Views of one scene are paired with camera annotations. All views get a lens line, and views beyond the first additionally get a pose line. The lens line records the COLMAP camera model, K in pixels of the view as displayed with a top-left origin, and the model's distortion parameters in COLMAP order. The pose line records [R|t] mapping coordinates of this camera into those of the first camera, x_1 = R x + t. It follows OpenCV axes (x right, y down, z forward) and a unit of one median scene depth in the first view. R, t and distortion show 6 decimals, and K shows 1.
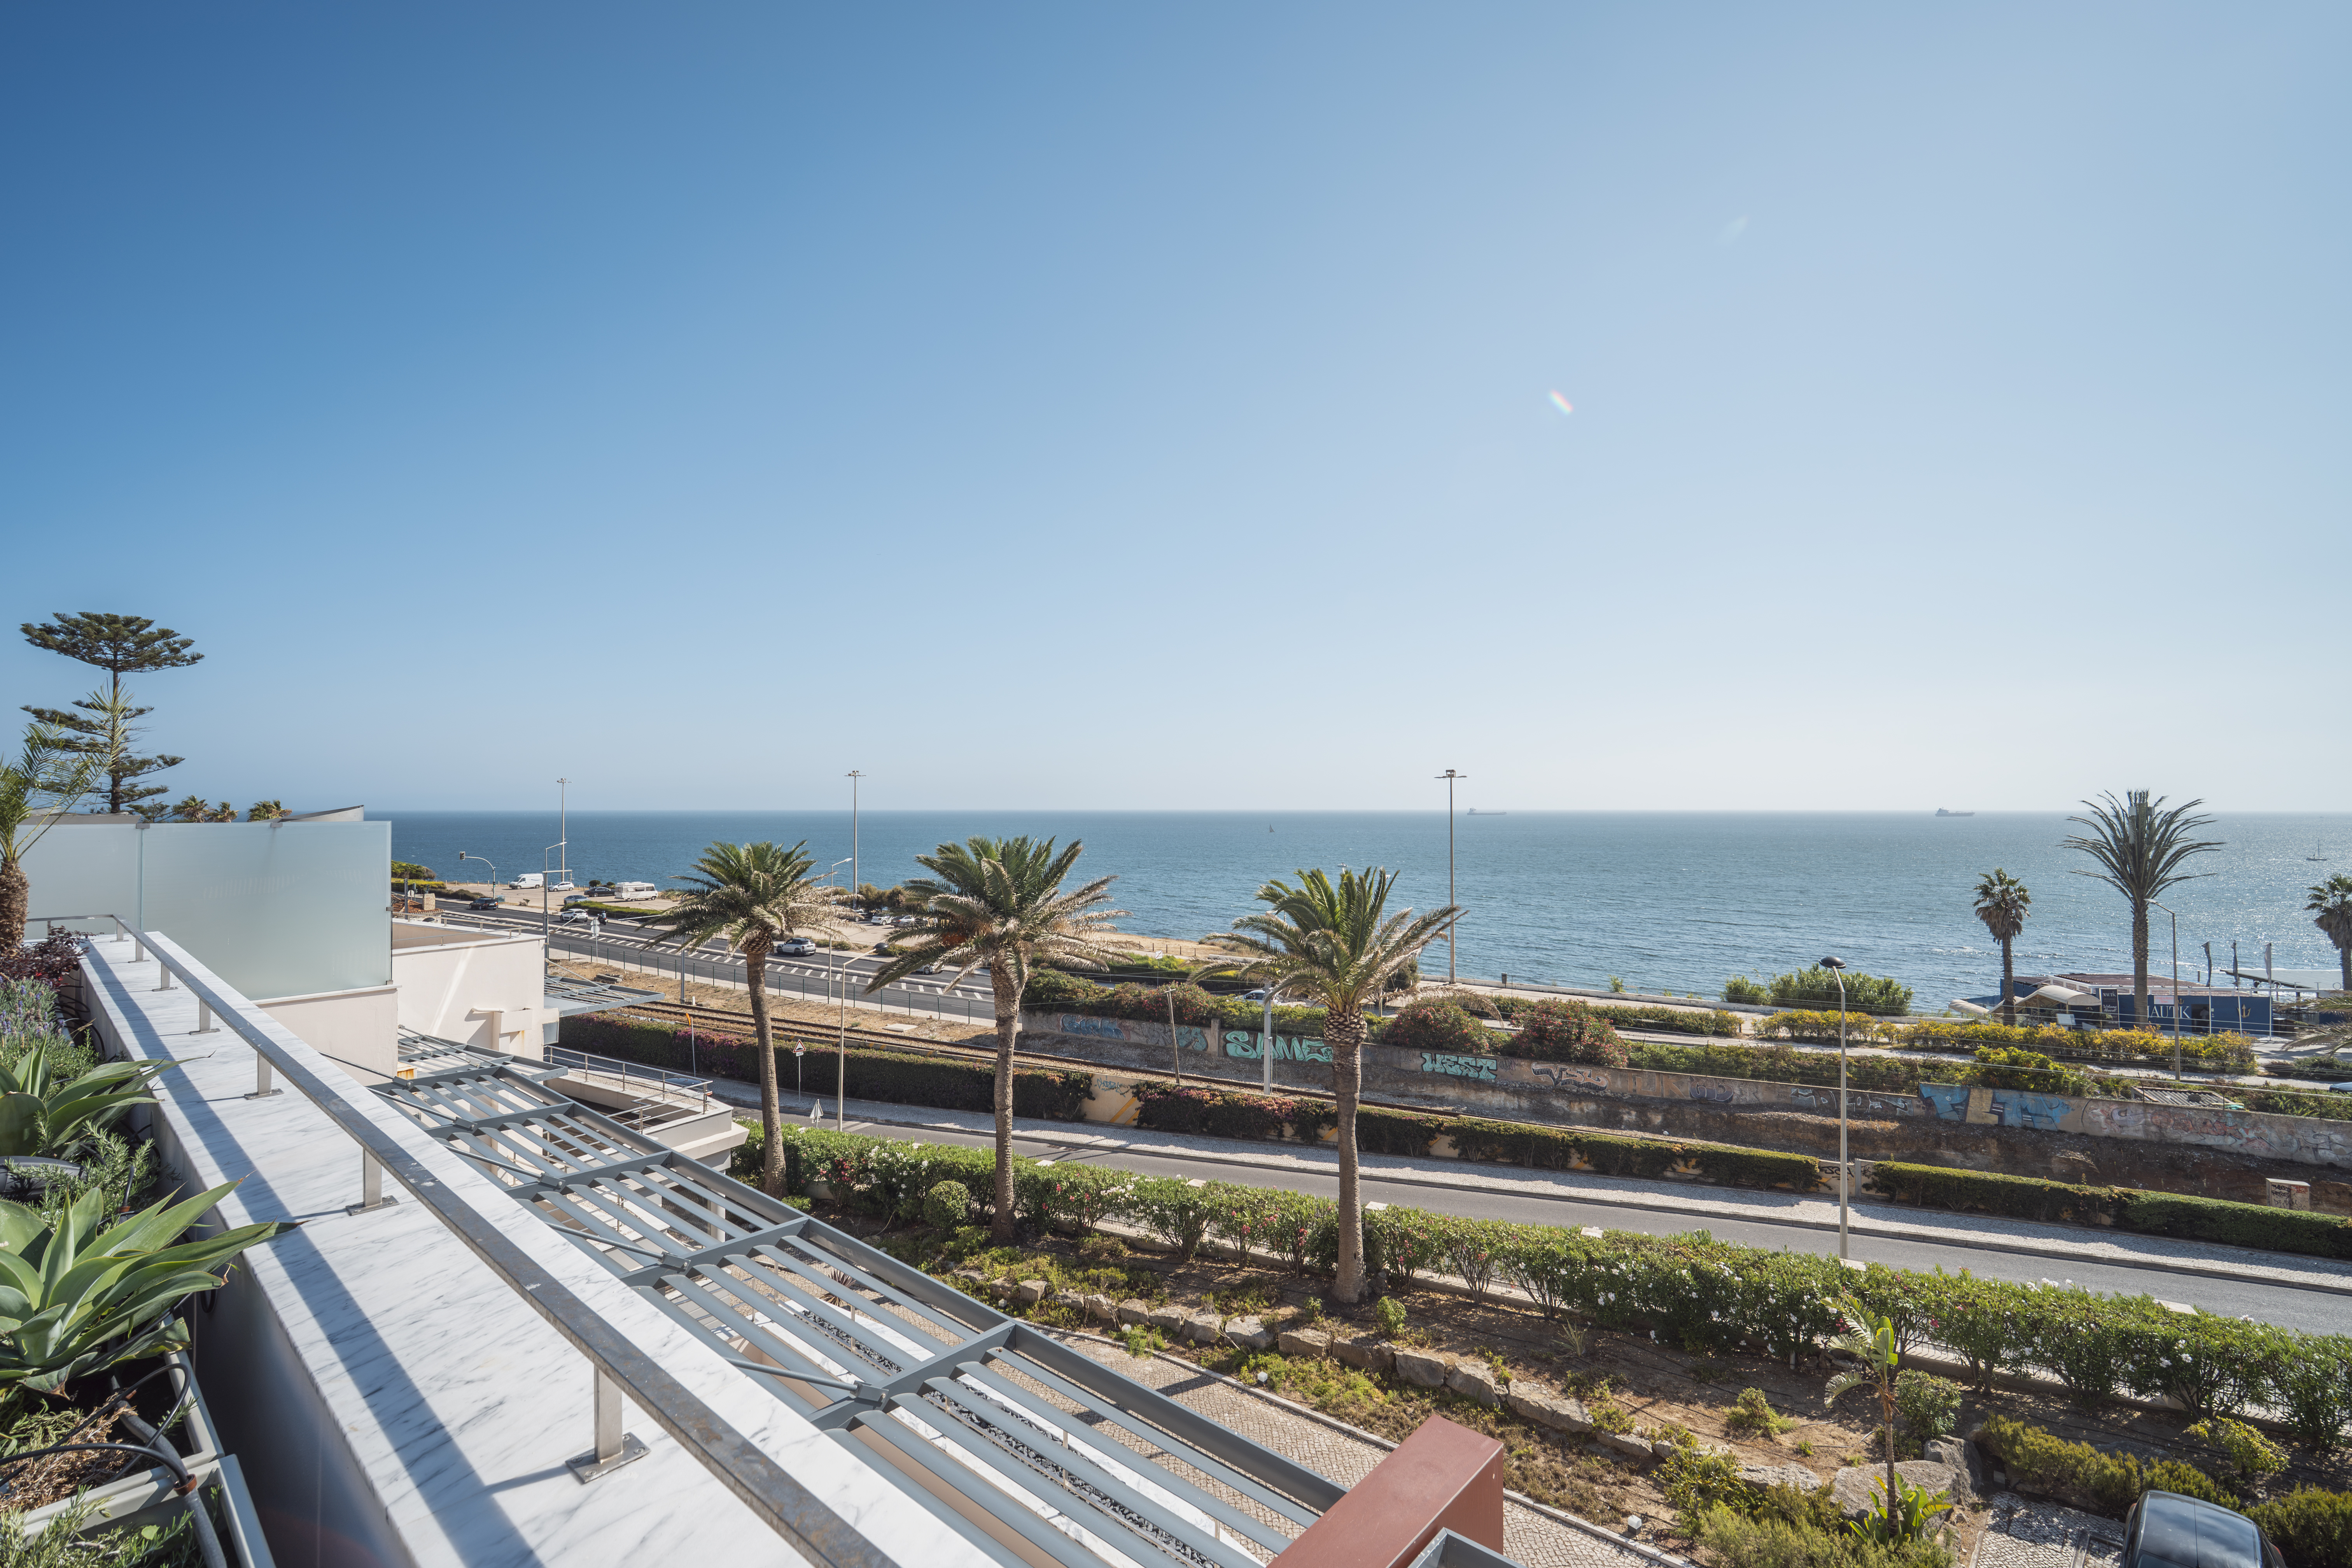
lens RADIAL K [[1041.8, 0, 1176.0], [0, 1041.8, 784.0], [0, 0, 1]] dist [-0.013497, 0.004421]
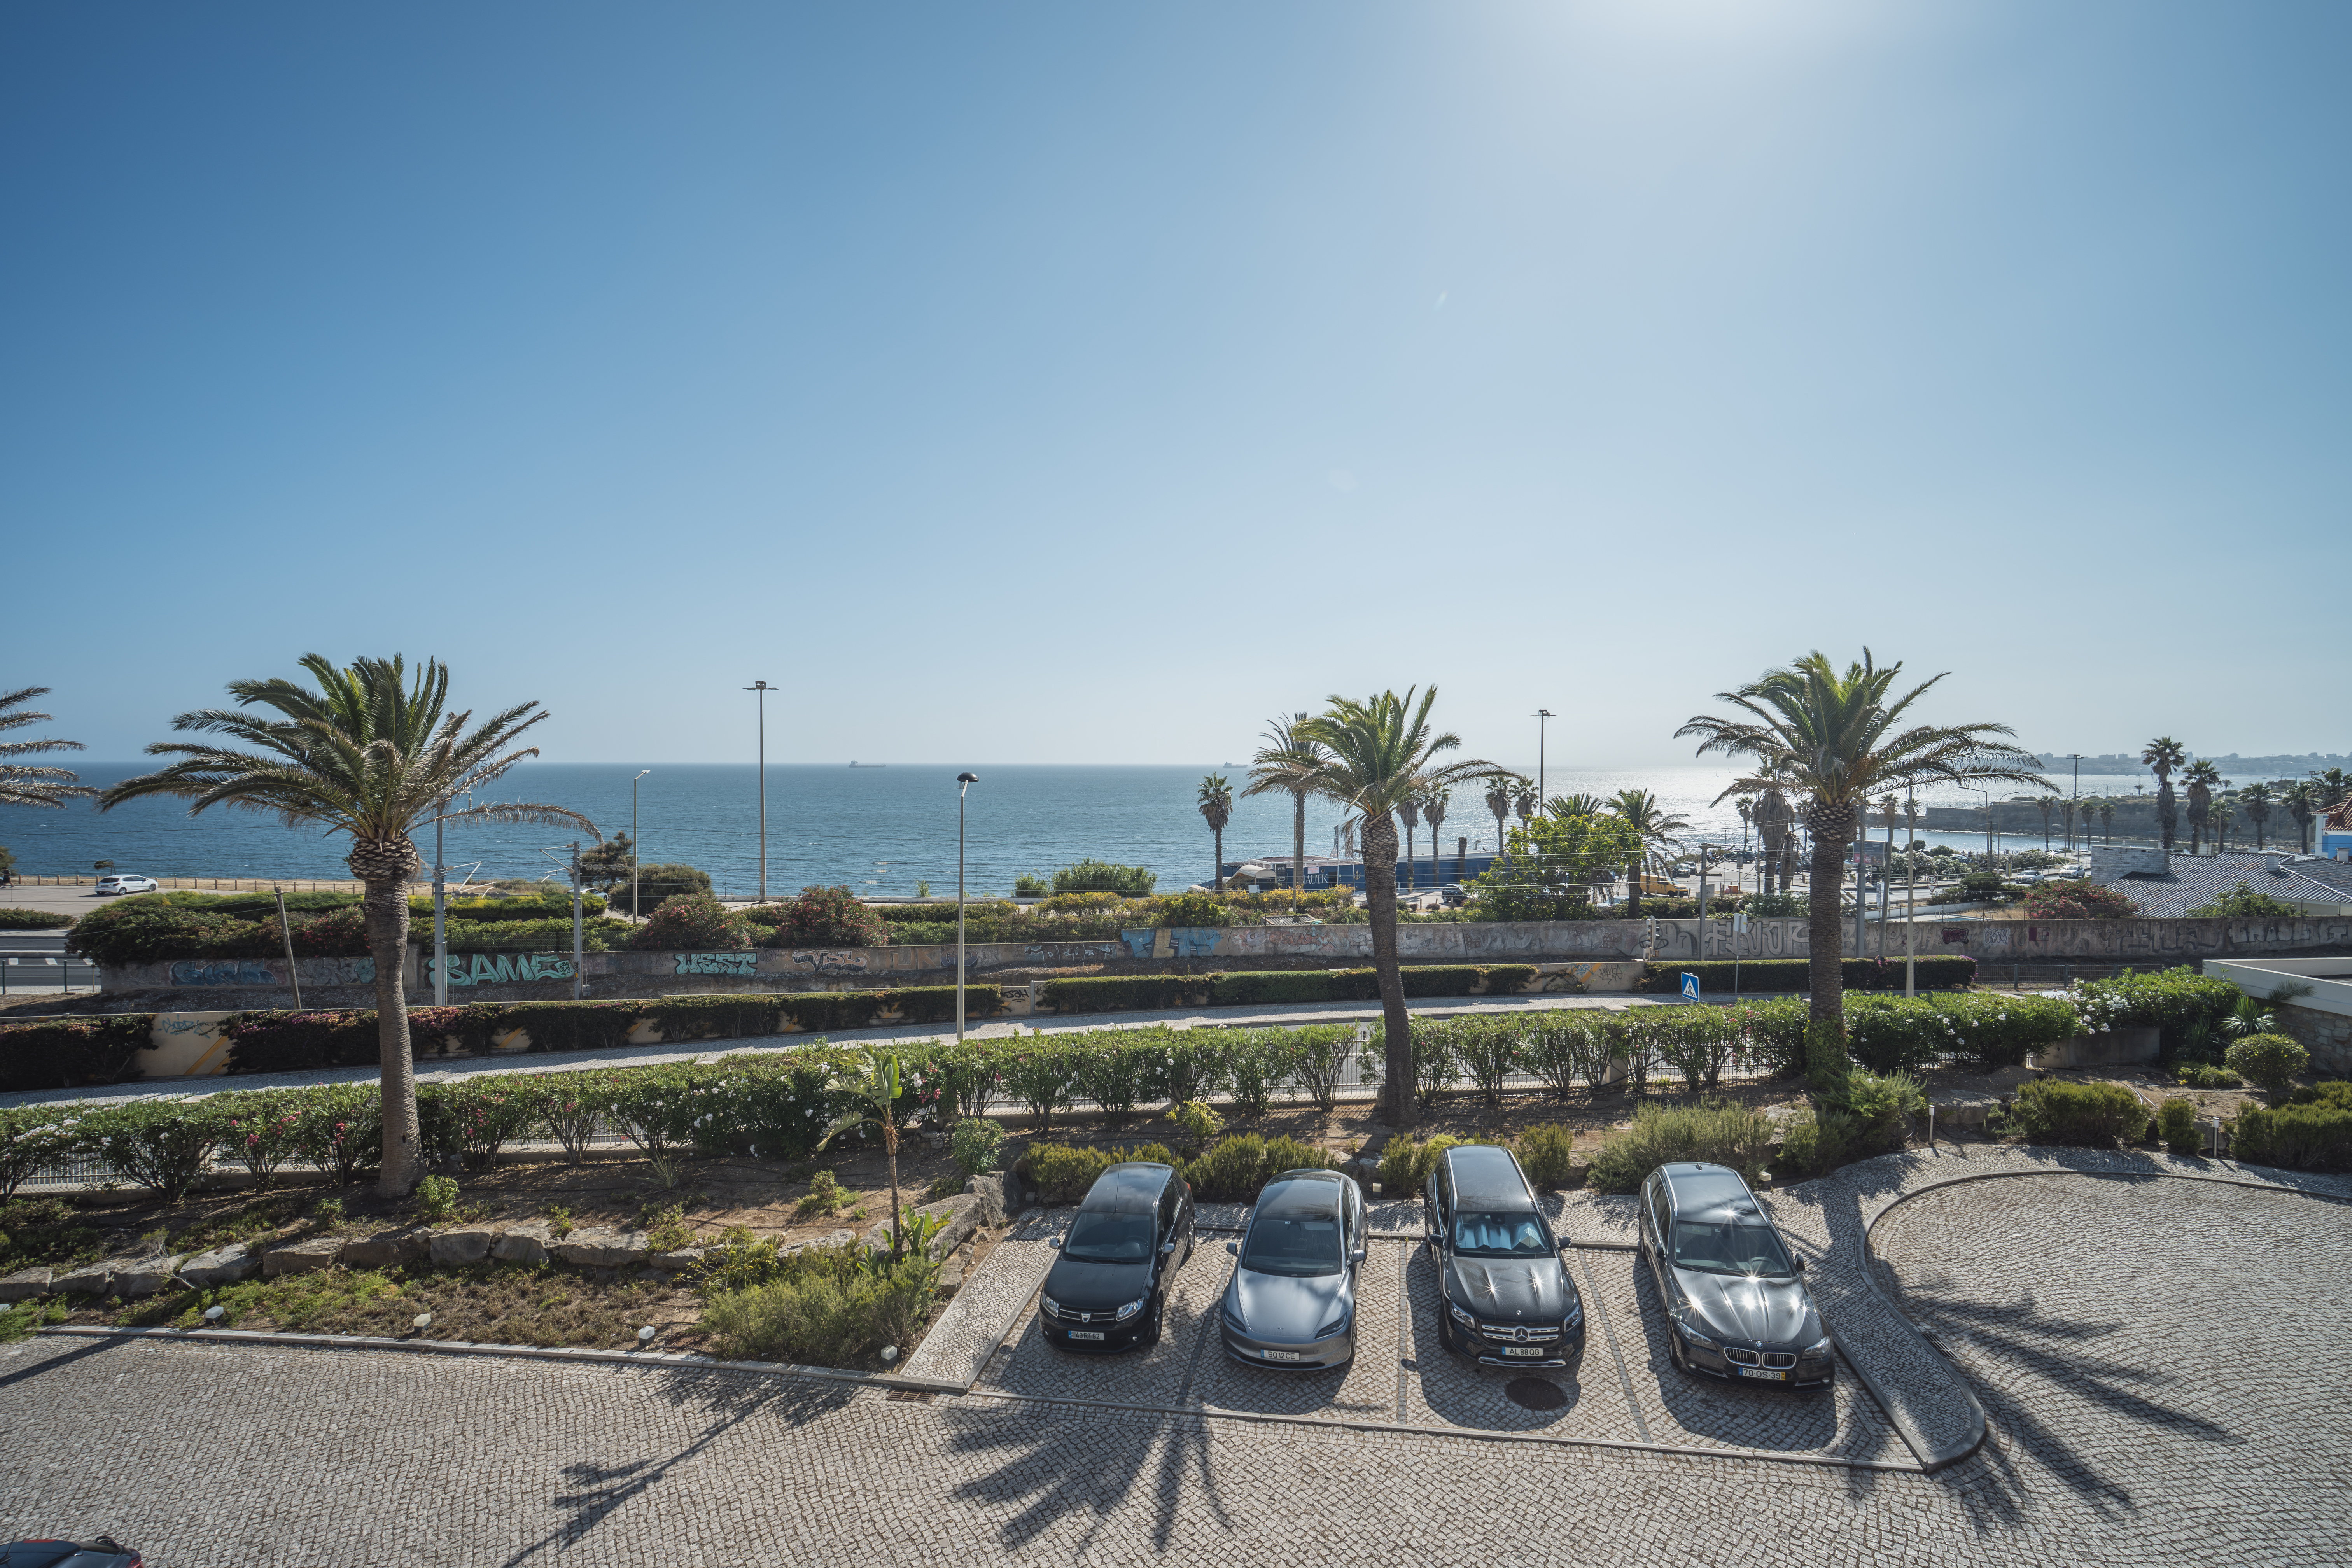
lens RADIAL K [[1014.1, 0, 1173.6], [0, 1014.1, 787.2], [0, 0, 1]] dist [-0.015244, 0.005476]
pose [[0.834993, -0.011079, 0.550148, 0.240248], [-0.015847, 0.998898, 0.044168, 0.132537], [-0.550032, -0.045599, 0.833898, 0.025627]]
